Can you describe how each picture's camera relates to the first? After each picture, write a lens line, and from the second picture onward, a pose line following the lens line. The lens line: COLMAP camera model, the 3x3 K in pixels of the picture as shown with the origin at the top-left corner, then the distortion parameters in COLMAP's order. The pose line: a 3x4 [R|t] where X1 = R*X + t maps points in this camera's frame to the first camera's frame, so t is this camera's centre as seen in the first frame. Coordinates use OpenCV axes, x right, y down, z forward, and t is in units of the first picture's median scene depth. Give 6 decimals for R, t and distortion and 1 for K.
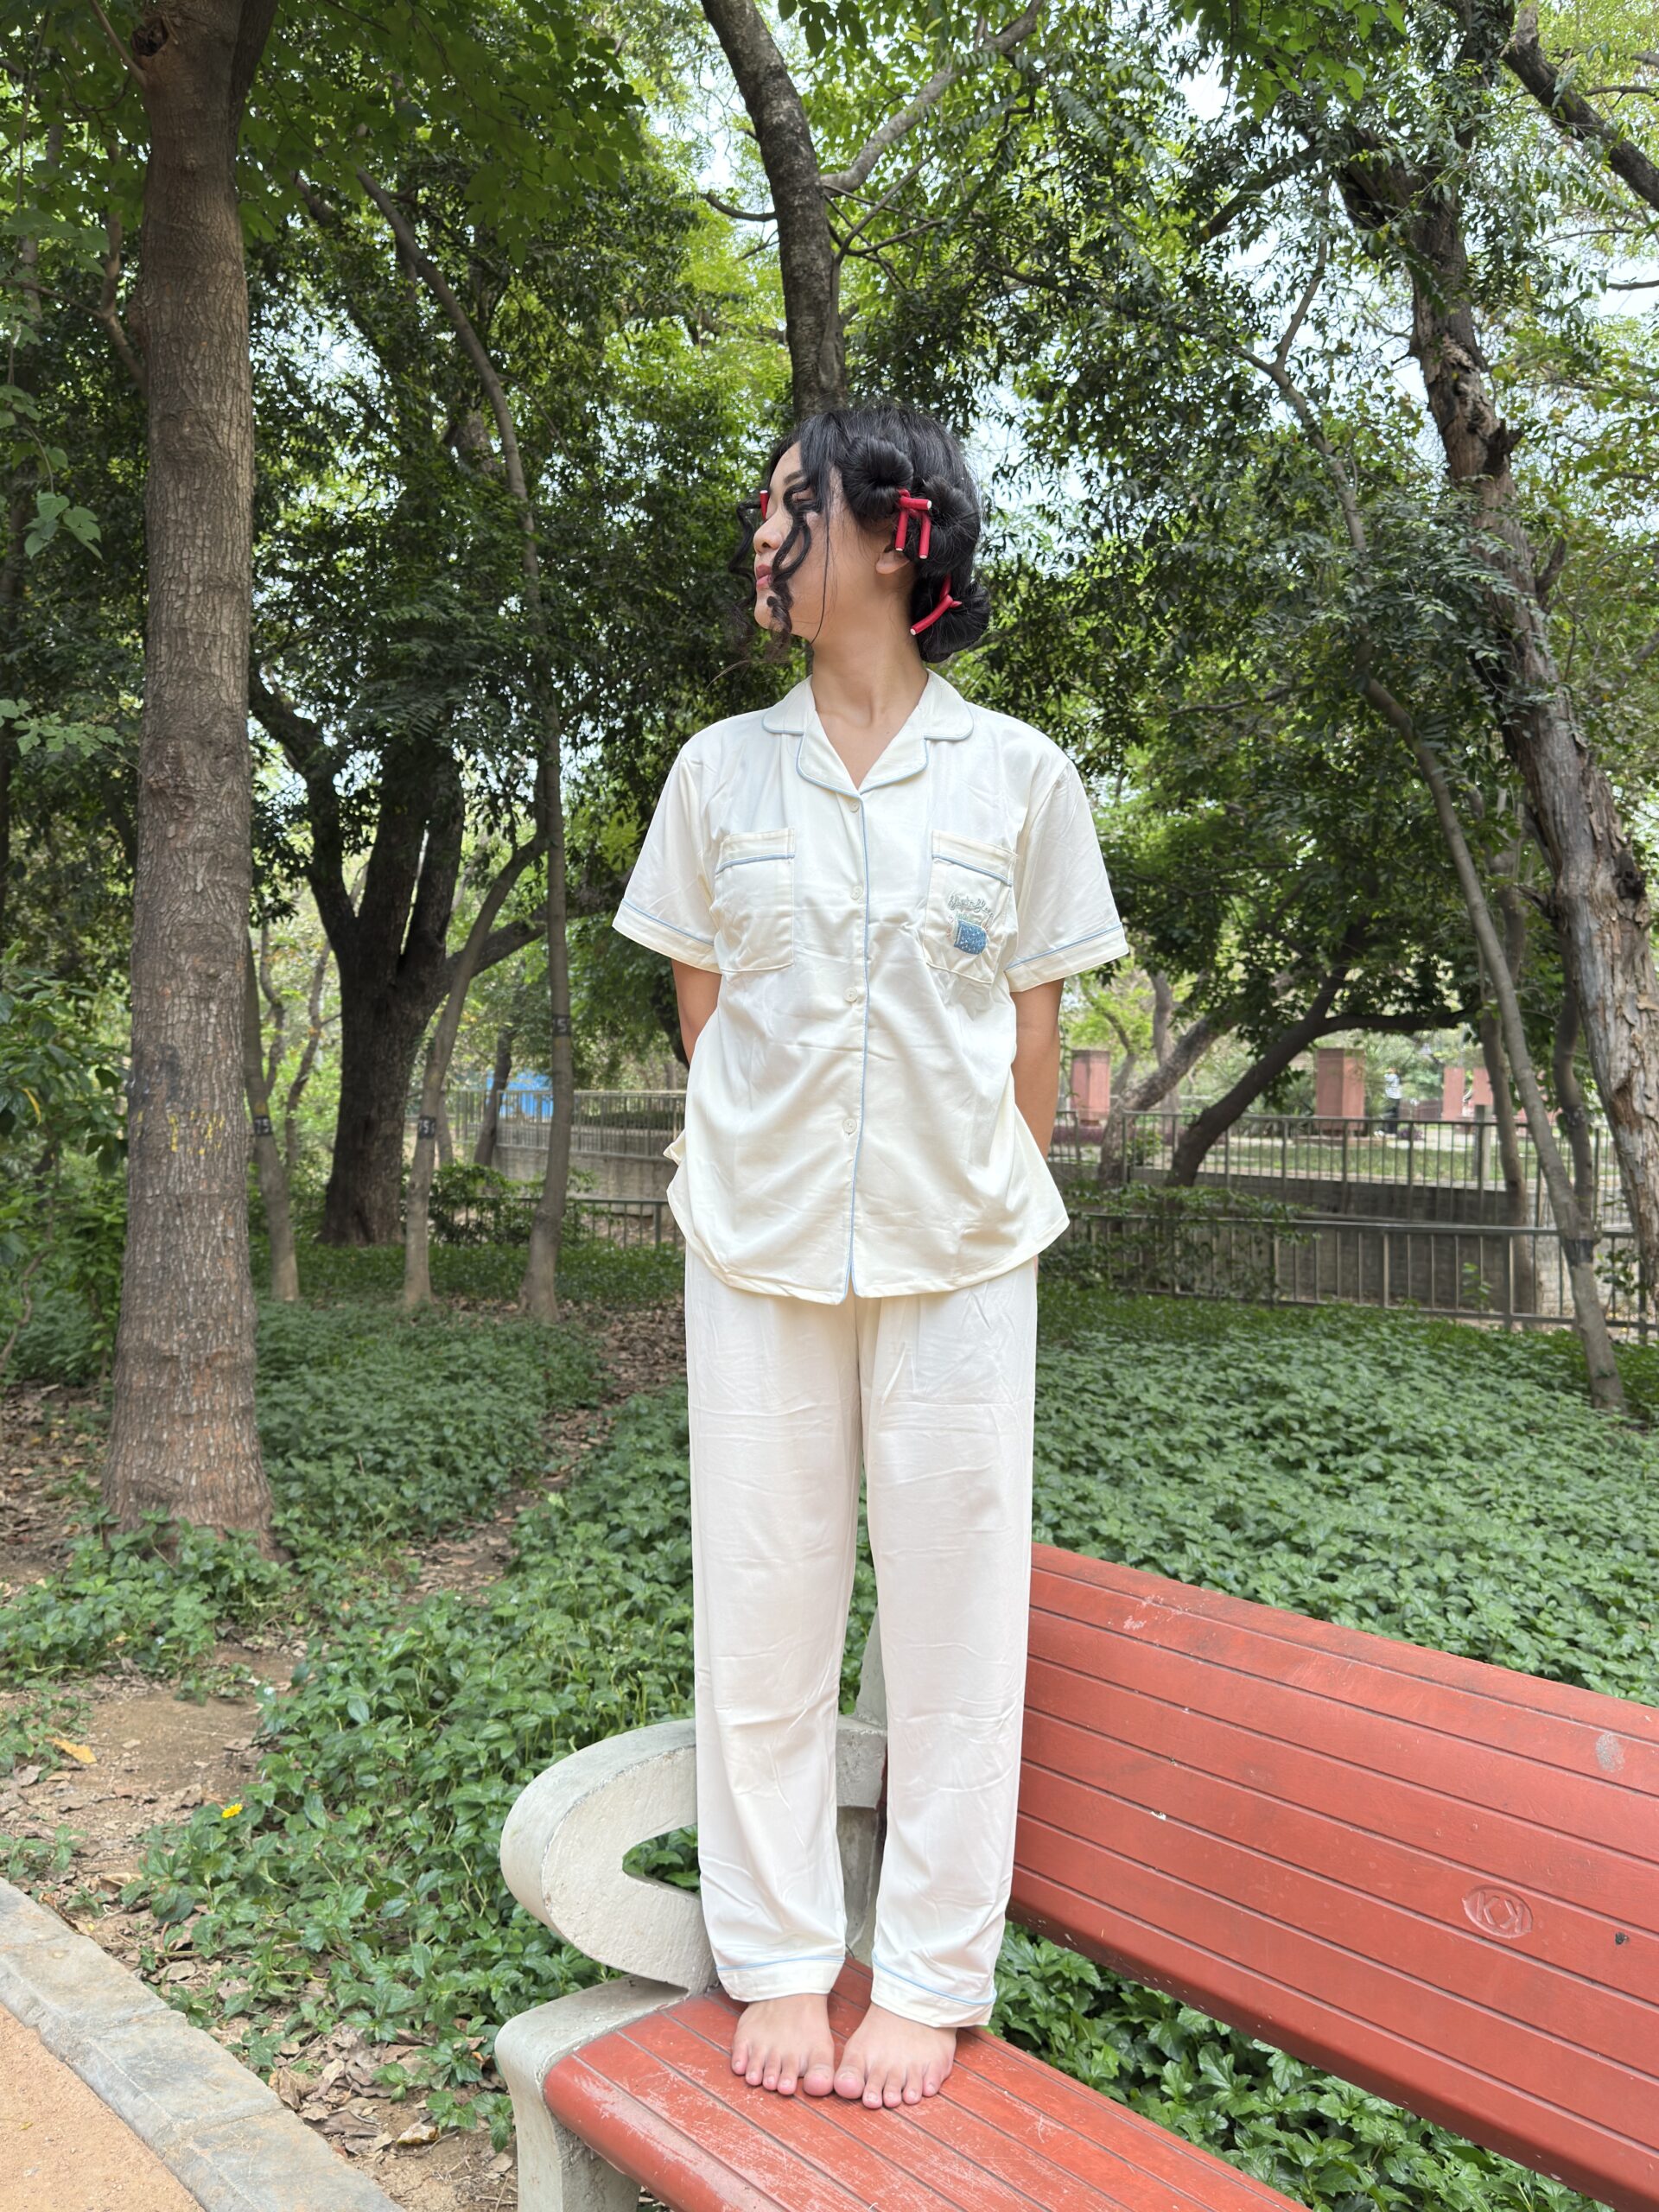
lens RADIAL K [[1827.9, 0, 814.0], [0, 1827.9, 1087.5], [0, 0, 1]] dist [0.074747, -0.119654]
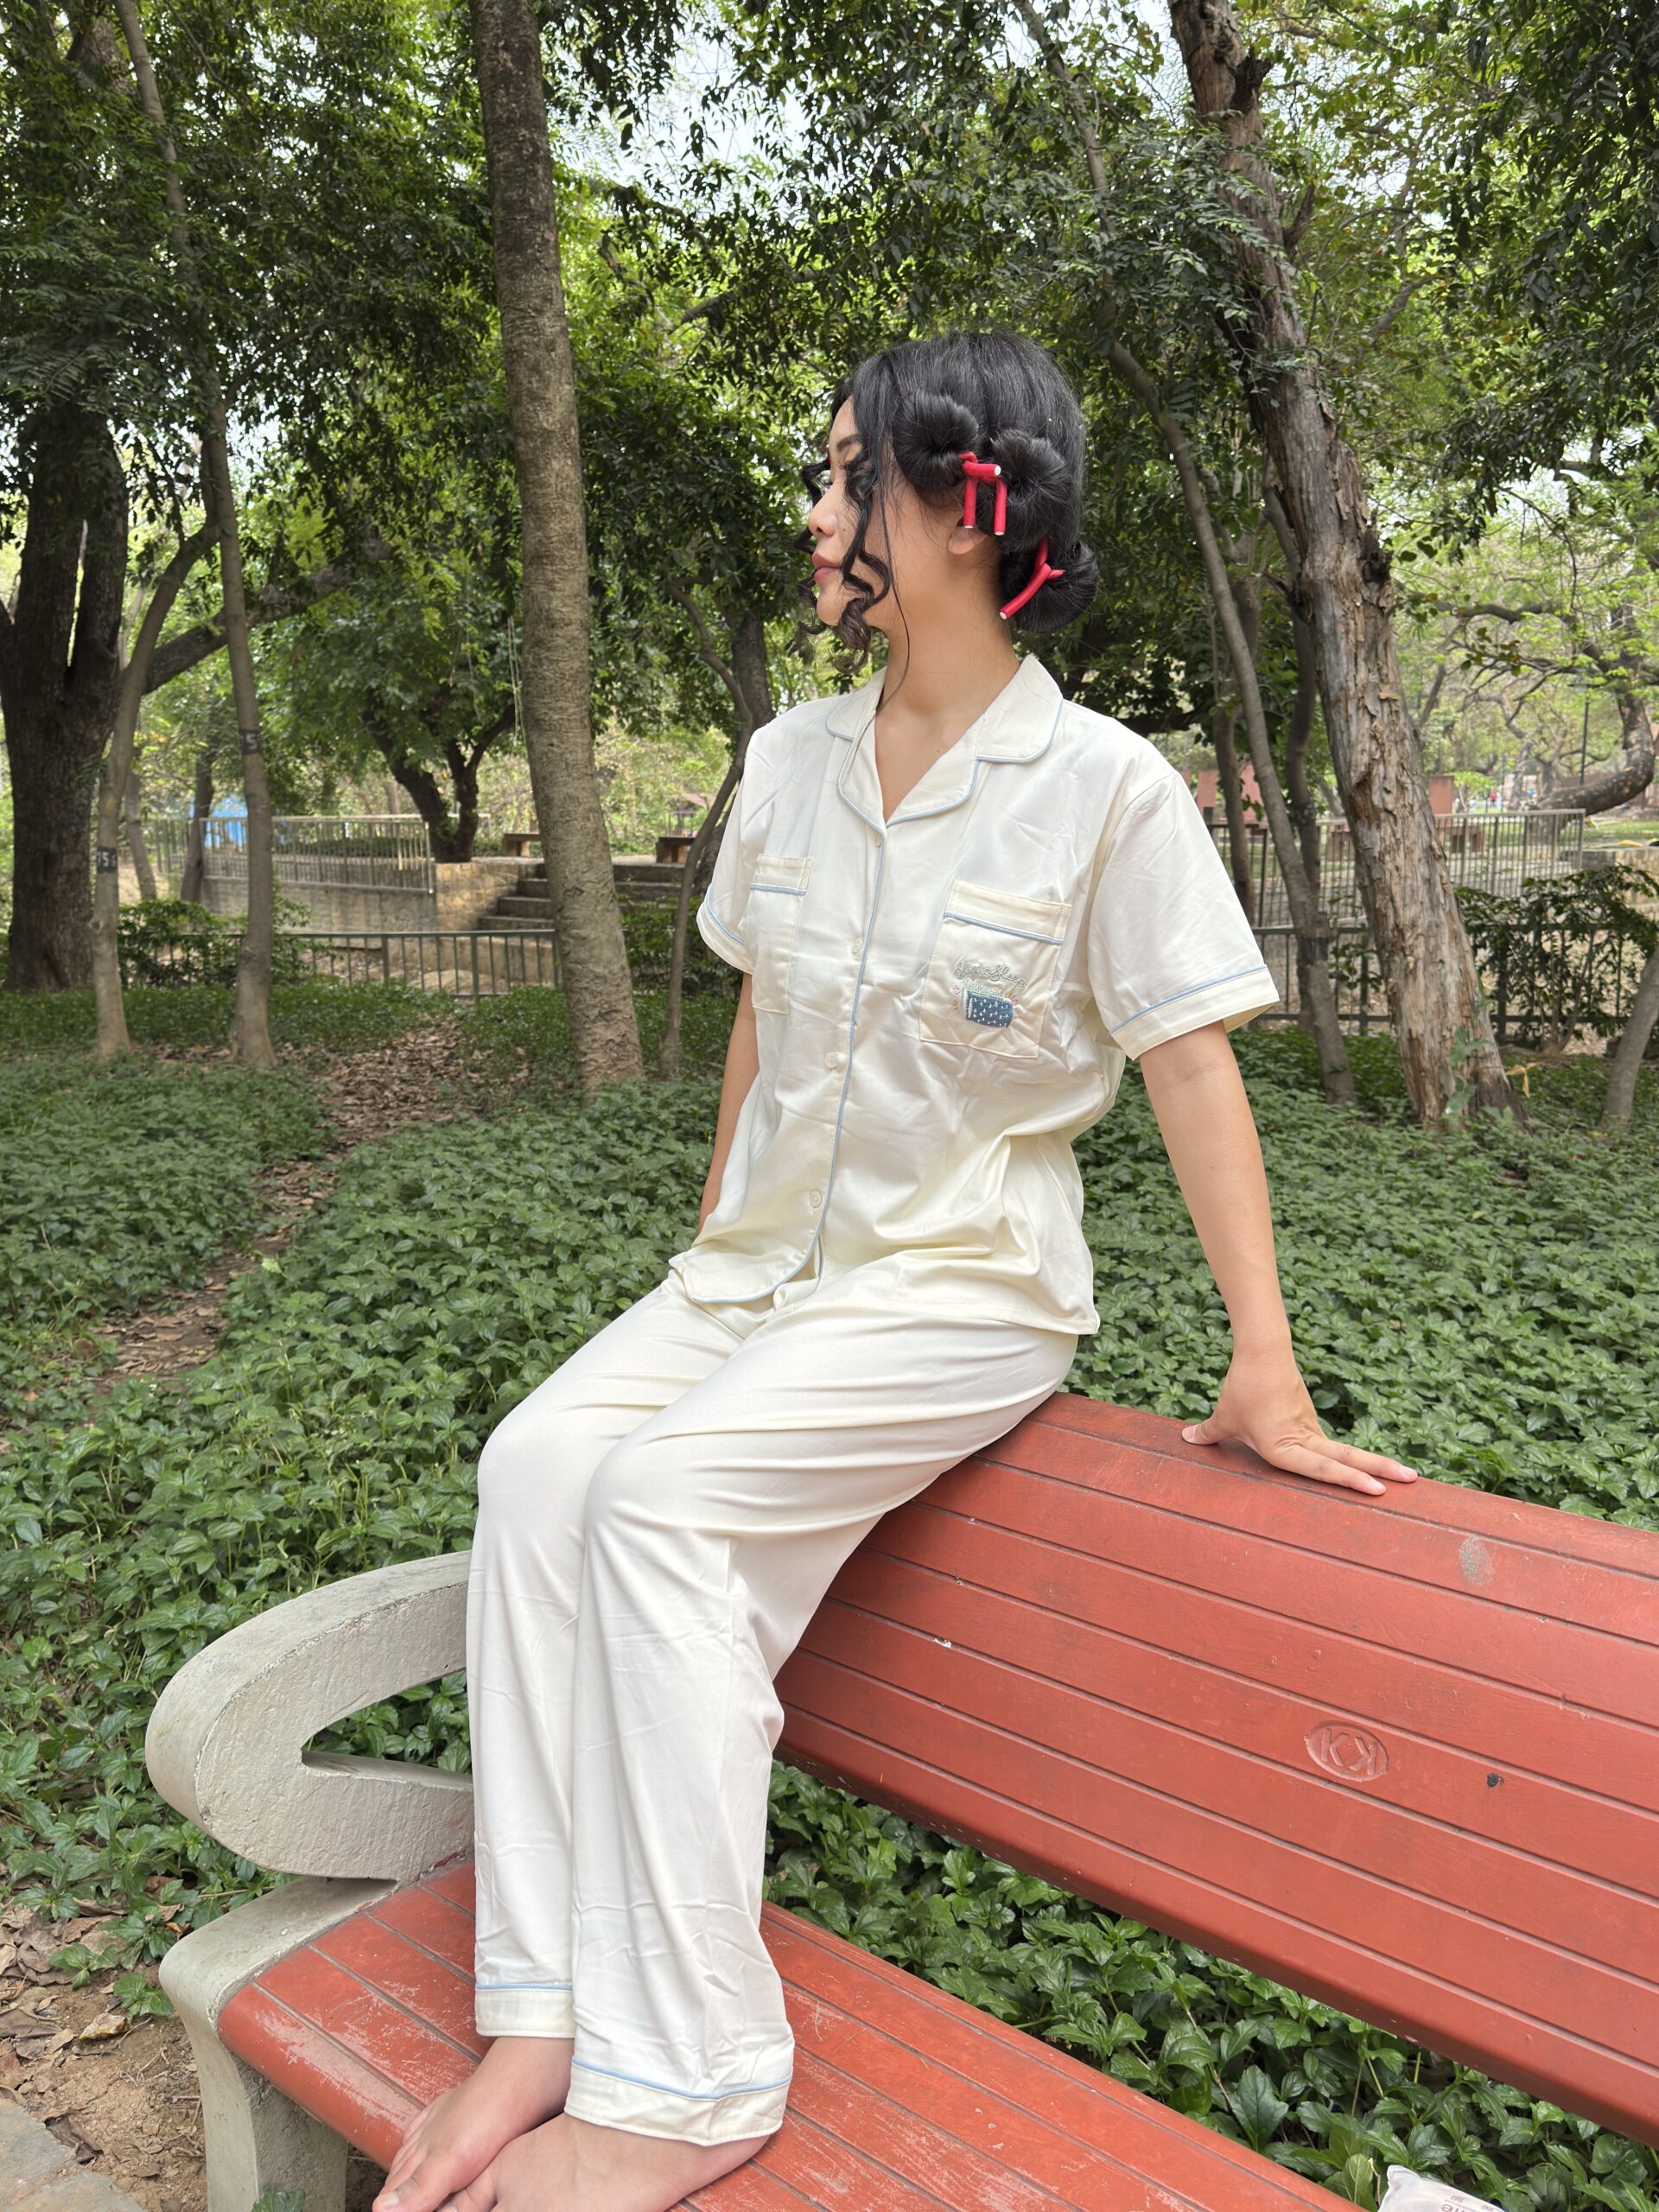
lens RADIAL K [[1827.9, 0, 828.6], [0, 1827.9, 1104.0], [0, 0, 1]] dist [0.074747, -0.119654]
pose [[0.988426, -0.050674, 0.142990, 0.005975], [0.026991, 0.986266, 0.162946, 0.002030], [-0.149284, -0.157201, 0.976218, 0.051286]]
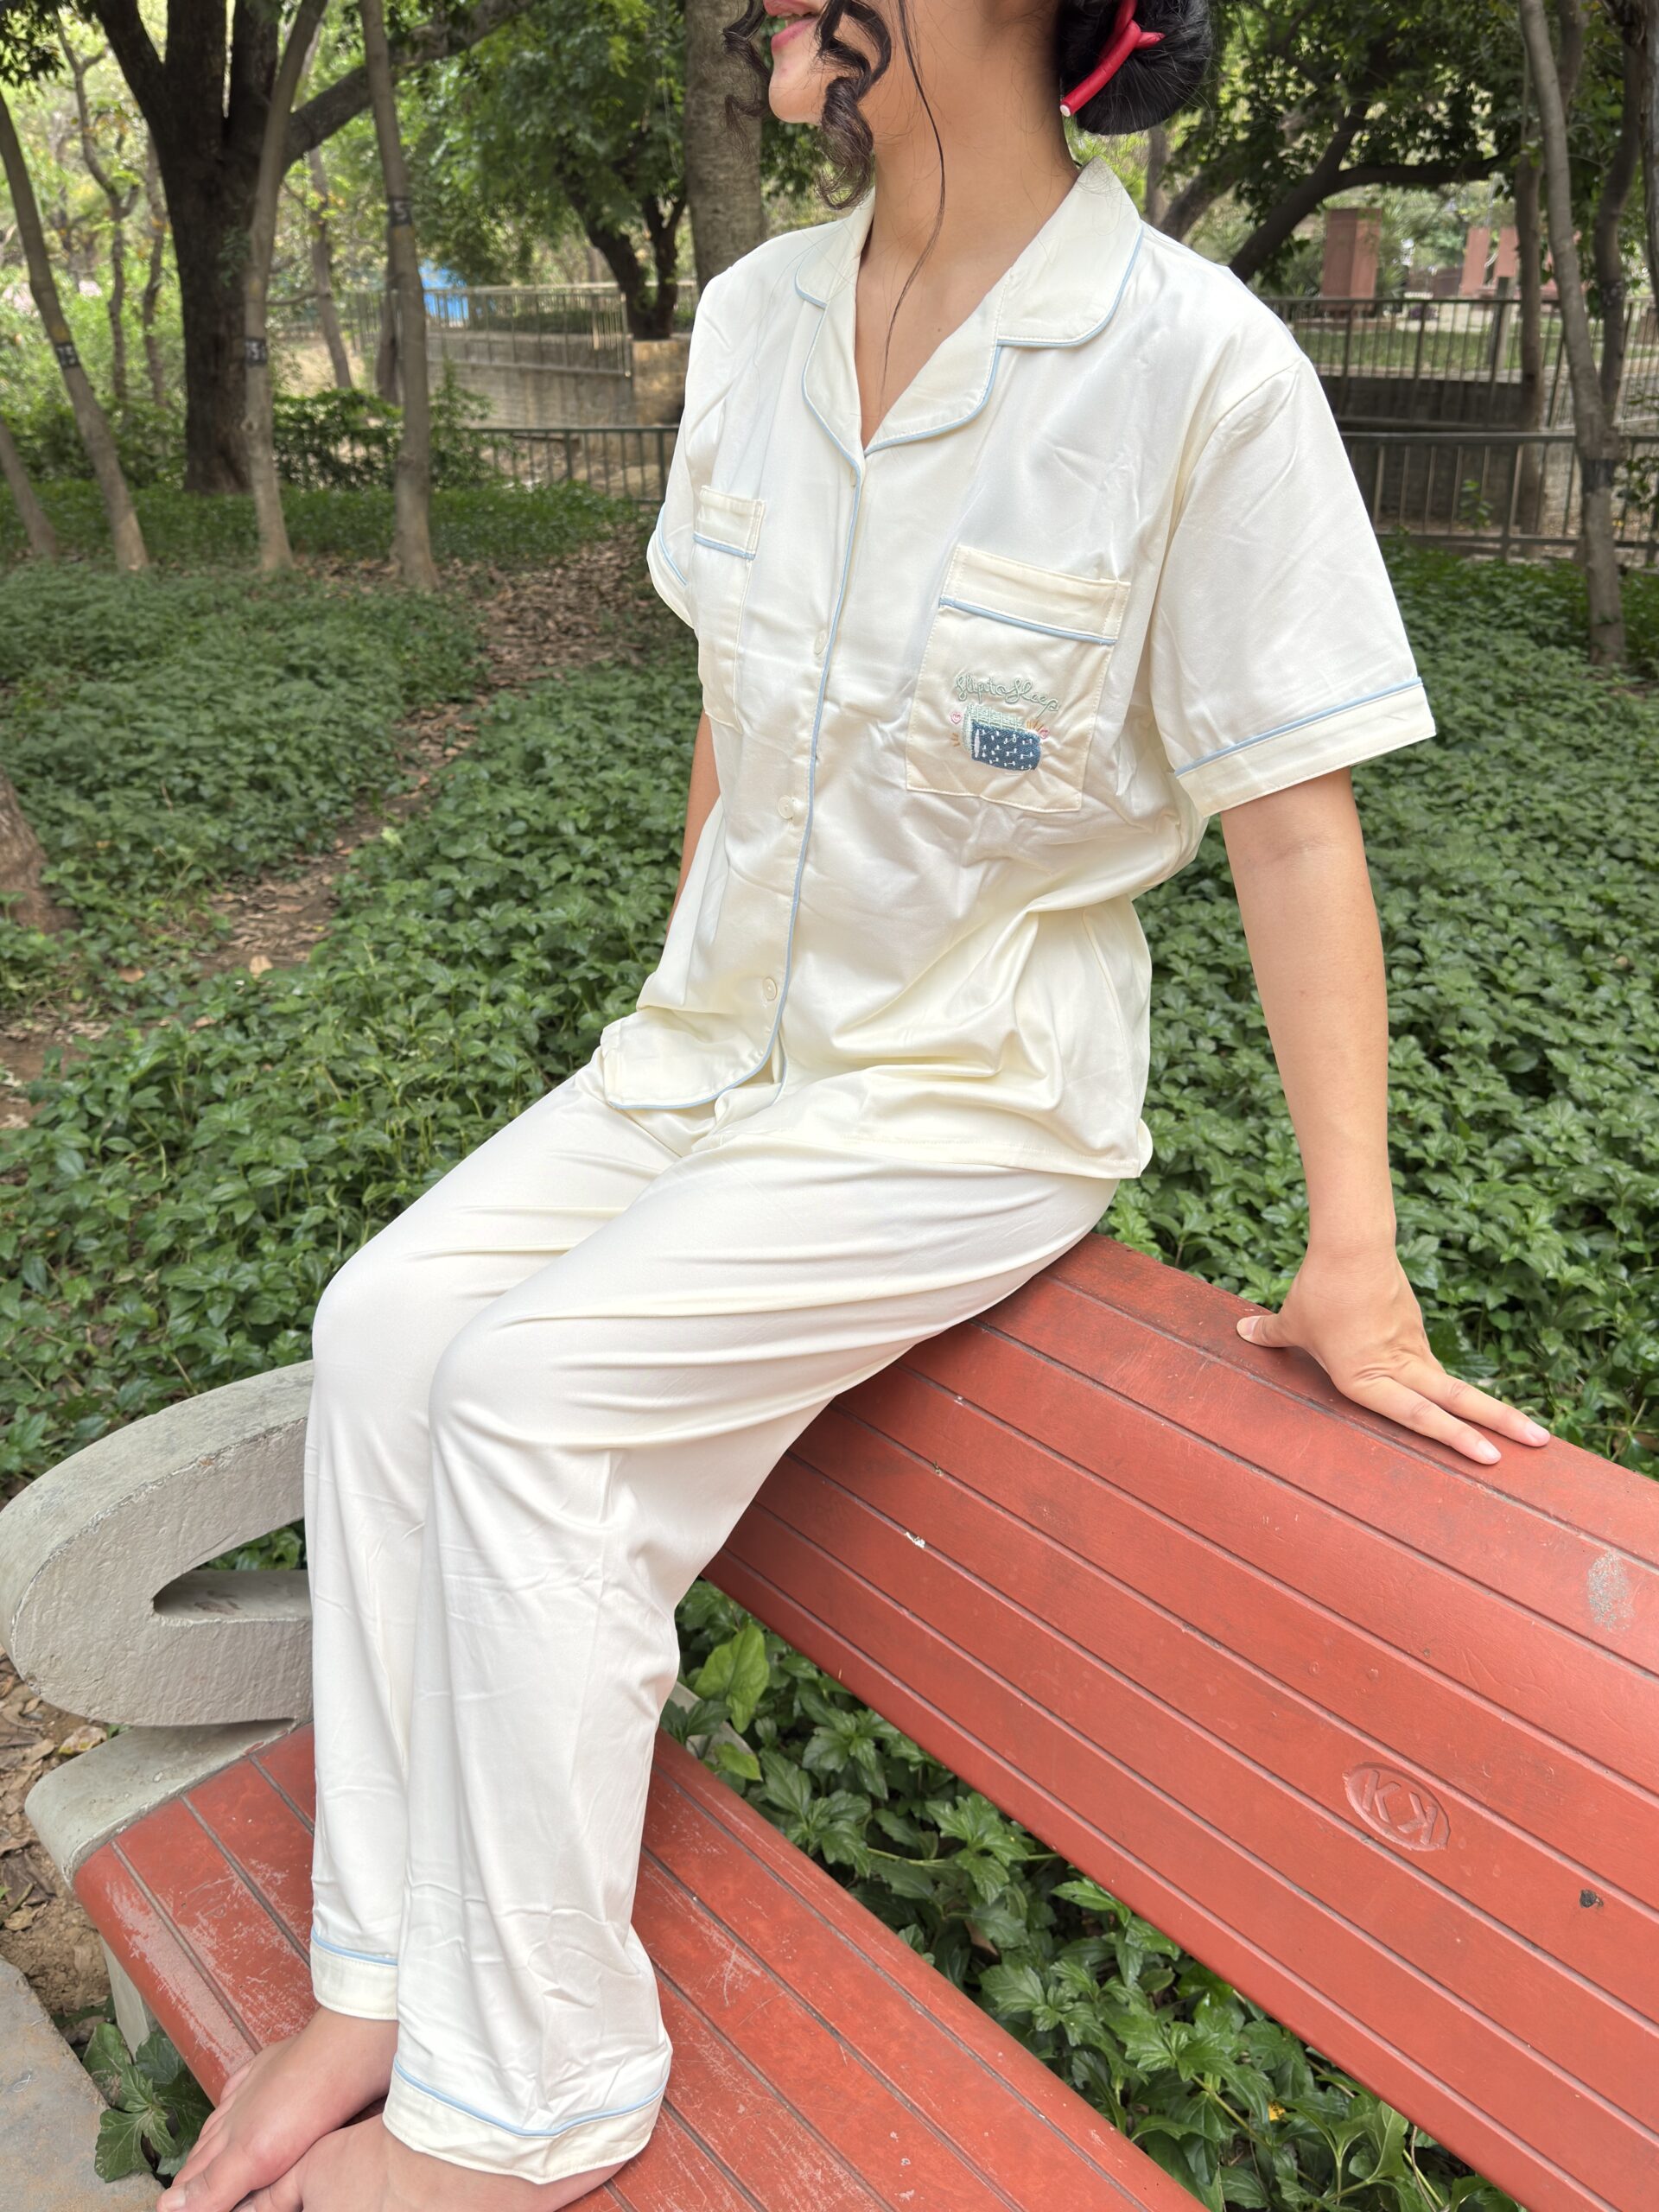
lens RADIAL K [[1827.9, 0, 830.8], [0, 1827.9, 1118.2], [0, 0, 1]] dist [0.074747, -0.119654]
pose [[0.999188, -0.037994, 0.013441, 0.035866], [0.028931, 0.908401, 0.417097, -0.006737], [-0.028057, -0.416370, 0.908762, 0.107053]]
